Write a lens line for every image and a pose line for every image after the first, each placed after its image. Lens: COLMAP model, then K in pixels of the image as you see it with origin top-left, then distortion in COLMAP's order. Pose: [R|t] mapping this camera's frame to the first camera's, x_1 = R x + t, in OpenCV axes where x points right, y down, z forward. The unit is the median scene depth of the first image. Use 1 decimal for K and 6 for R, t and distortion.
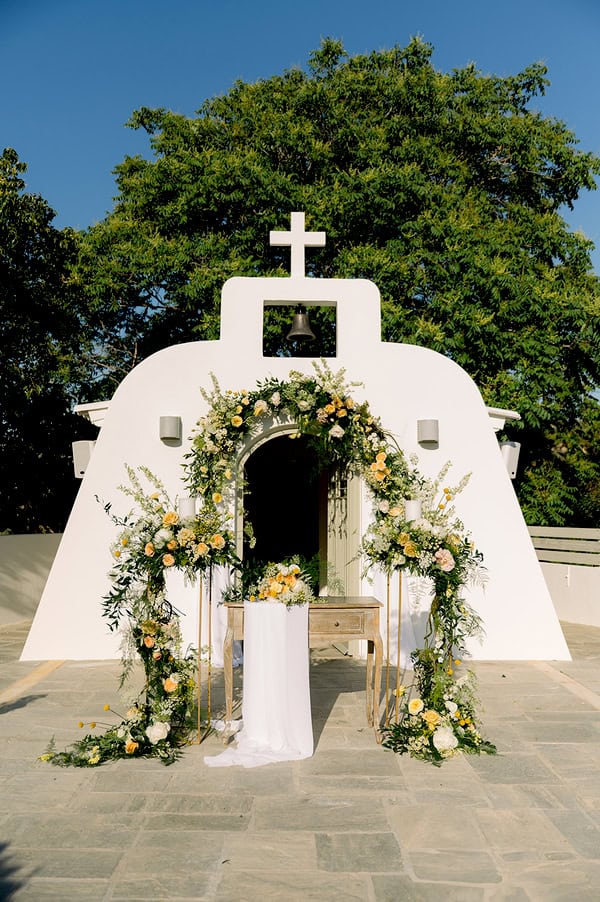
lens RADIAL K [[903.6, 0, 300.0], [0, 903.6, 451.0], [0, 0, 1]] dist [0.000293, 0.012376]
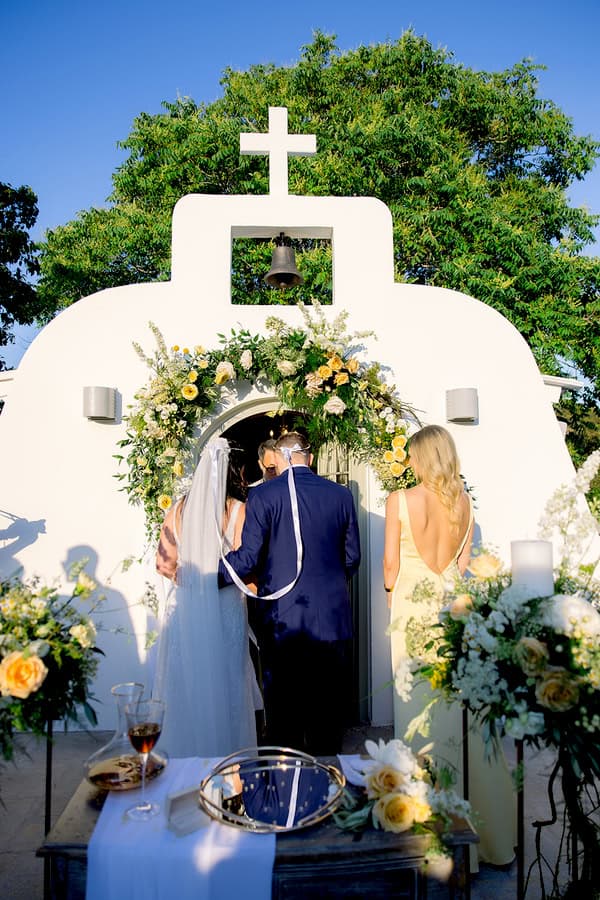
lens RADIAL K [[722.1, 0, 300.0], [0, 722.1, 450.0], [0, 0, 1]] dist [-0.071912, -0.000405]
pose [[0.999934, -0.009957, -0.005708, 0.016808], [0.009979, 0.999942, 0.003952, 0.010054], [0.005668, -0.004009, 0.999976, 0.443979]]
